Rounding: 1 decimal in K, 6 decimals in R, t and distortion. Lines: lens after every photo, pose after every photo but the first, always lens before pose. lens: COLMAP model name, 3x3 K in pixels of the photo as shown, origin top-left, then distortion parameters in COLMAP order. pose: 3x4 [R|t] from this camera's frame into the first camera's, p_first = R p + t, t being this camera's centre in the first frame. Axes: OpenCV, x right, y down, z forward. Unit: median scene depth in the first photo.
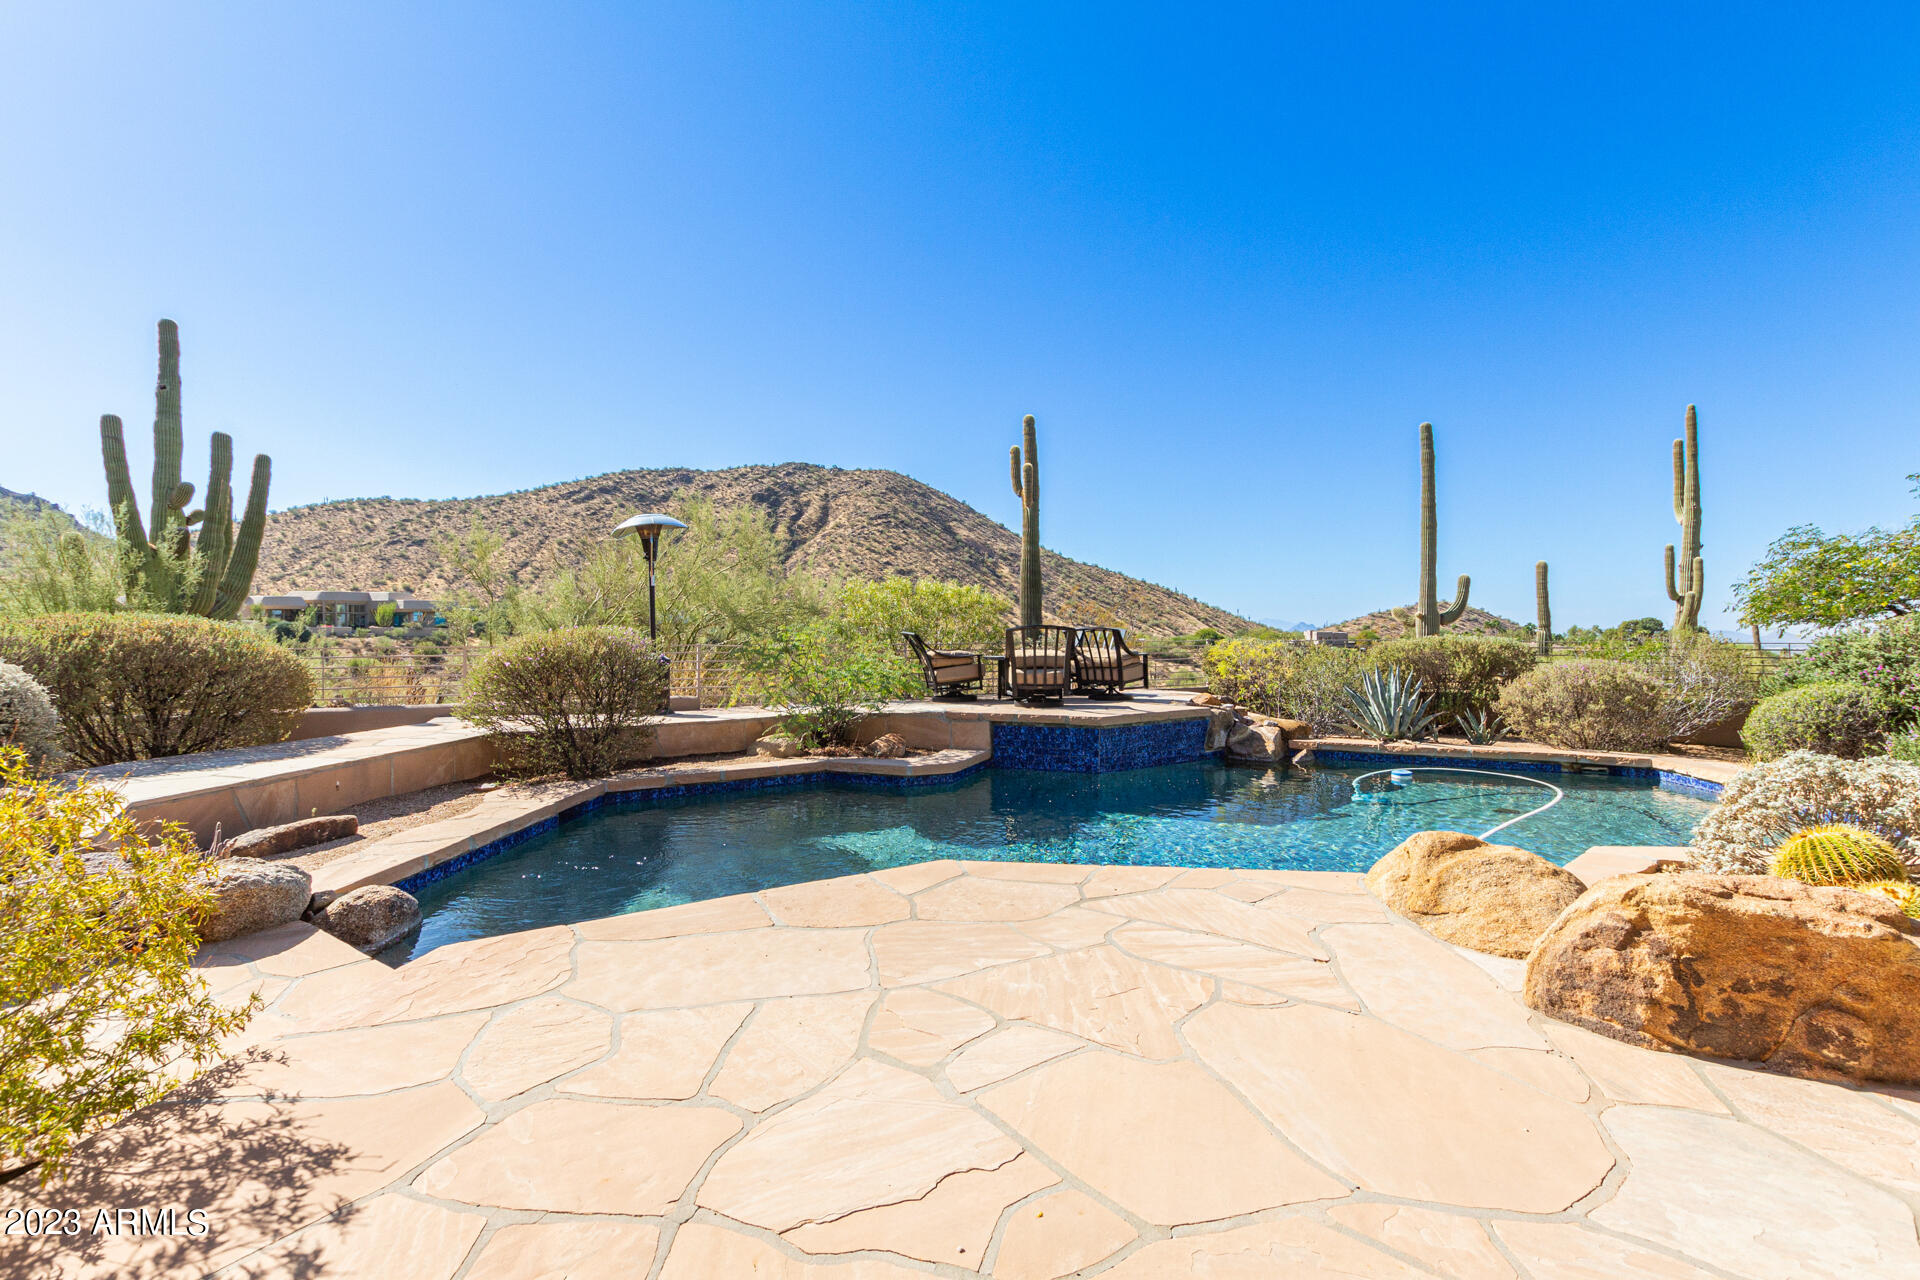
lens RADIAL K [[869.9, 0, 969.2], [0, 869.9, 628.6], [0, 0, 1]] dist [0.006483, -0.003254]
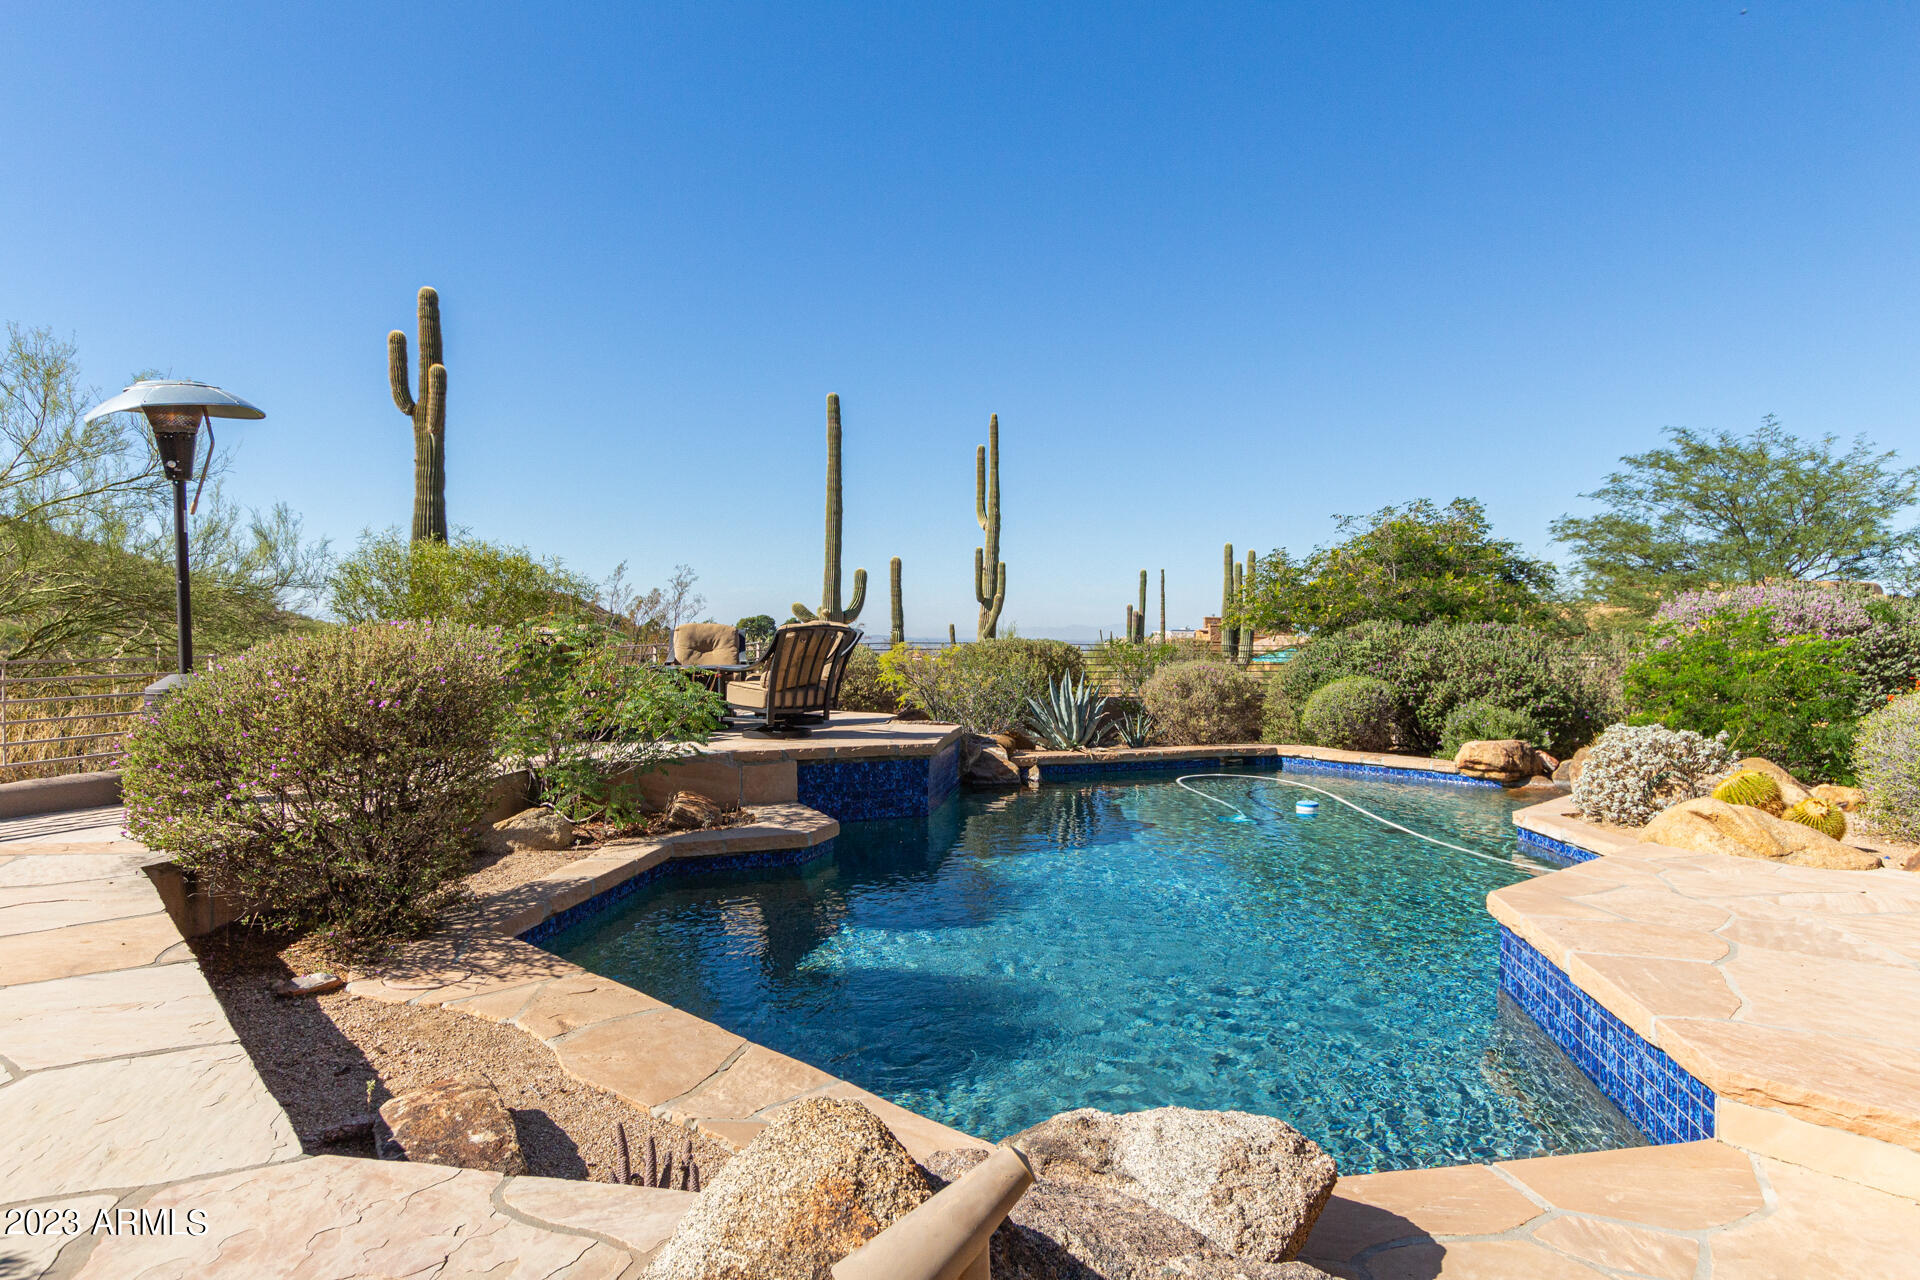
lens RADIAL K [[1165.0, 0, 973.9], [0, 1165.0, 650.2], [0, 0, 1]] dist [0.003877, 0.000569]
pose [[0.662046, -0.006283, 0.749437, -0.524544], [-0.010462, 0.999790, 0.017623, -0.001582], [-0.749390, -0.019508, 0.661841, 0.235500]]
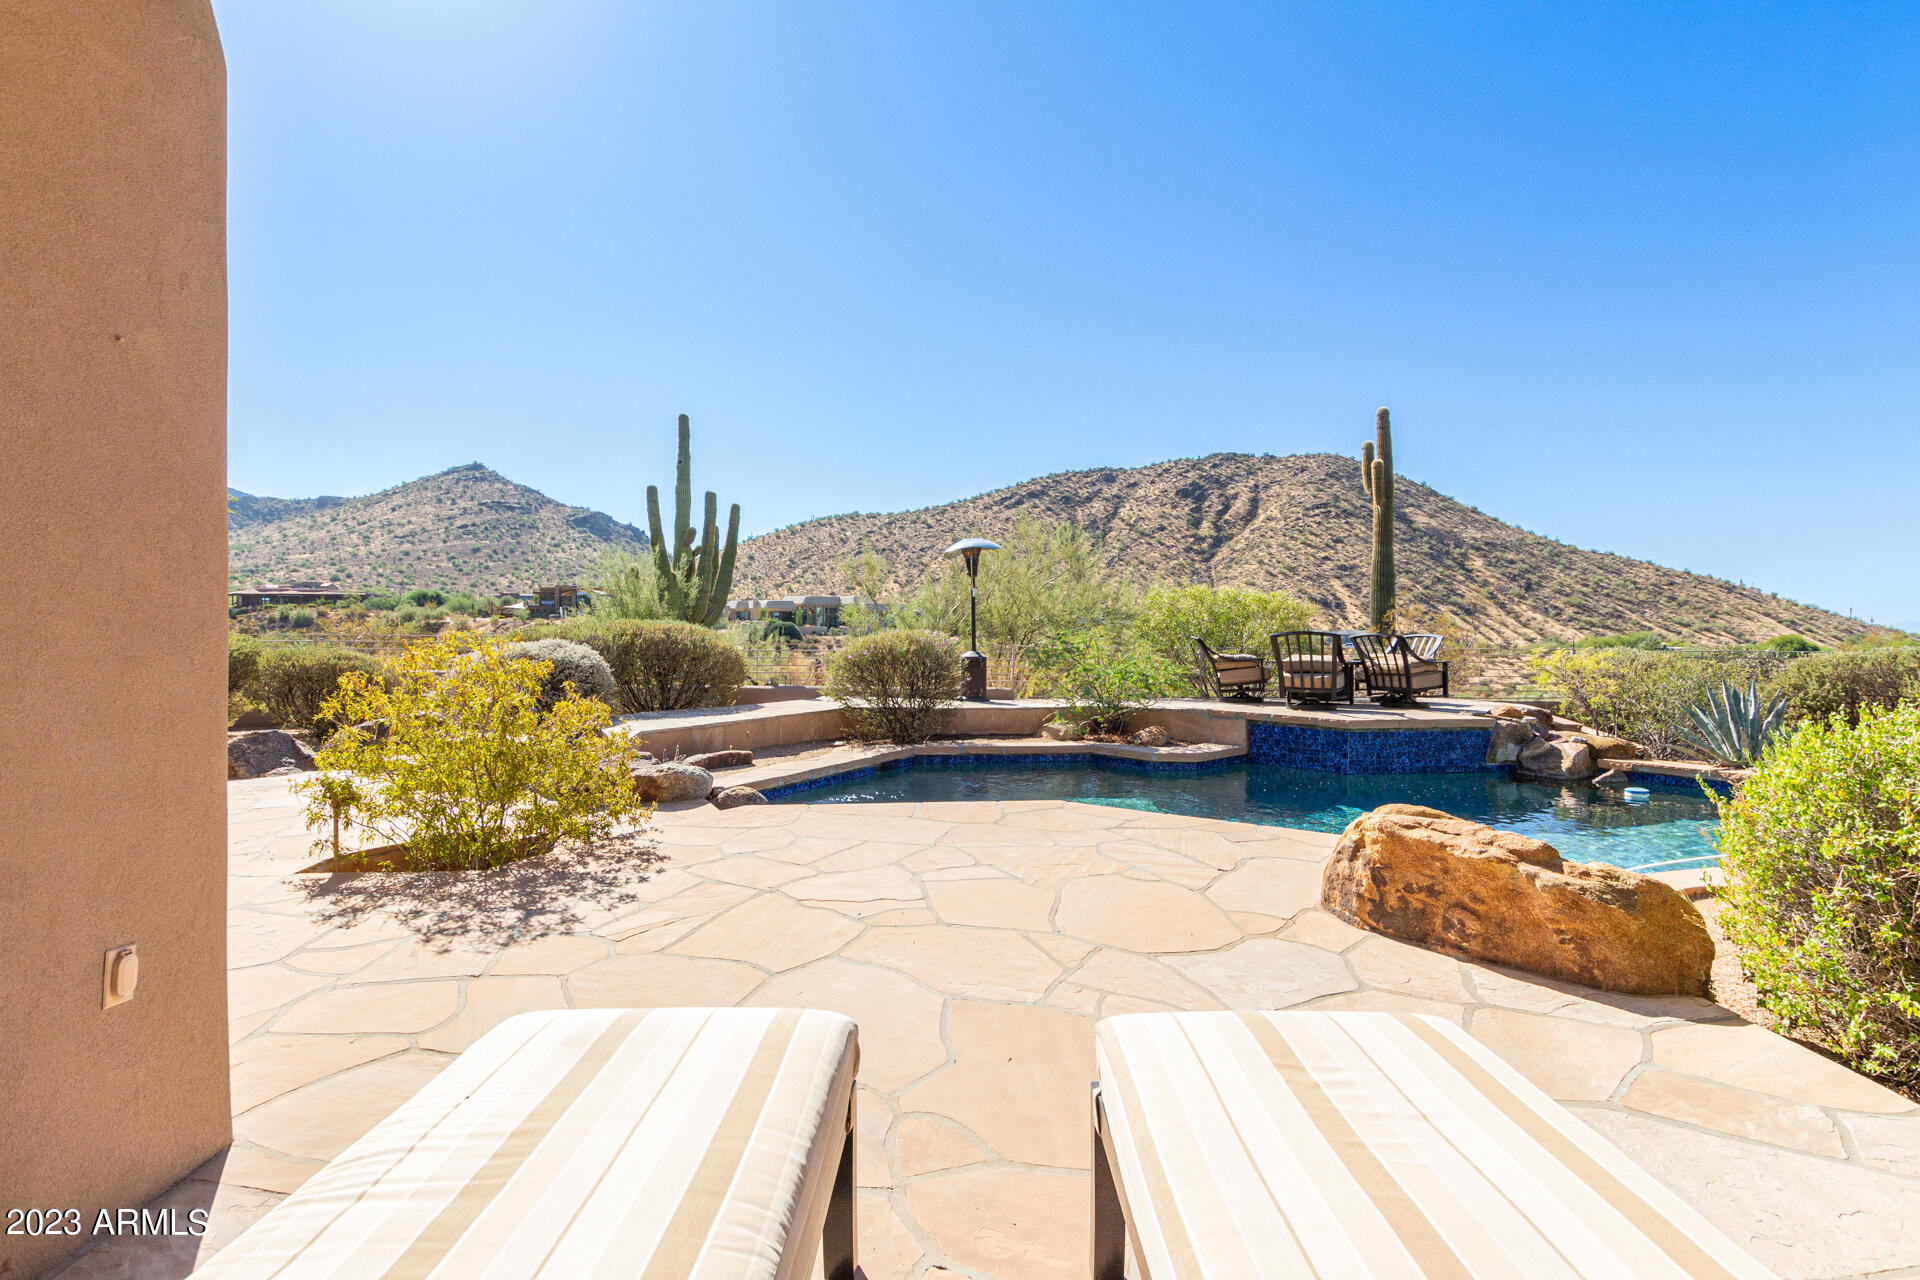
lens RADIAL K [[915.4, 0, 971.5], [0, 915.4, 637.6], [0, 0, 1]] dist [0.004619, 0.003353]
pose [[0.894216, 0.010735, -0.447508, 0.201358], [-0.007288, 0.999929, 0.009424, -0.003617], [0.447577, -0.005165, 0.894230, -0.151740]]
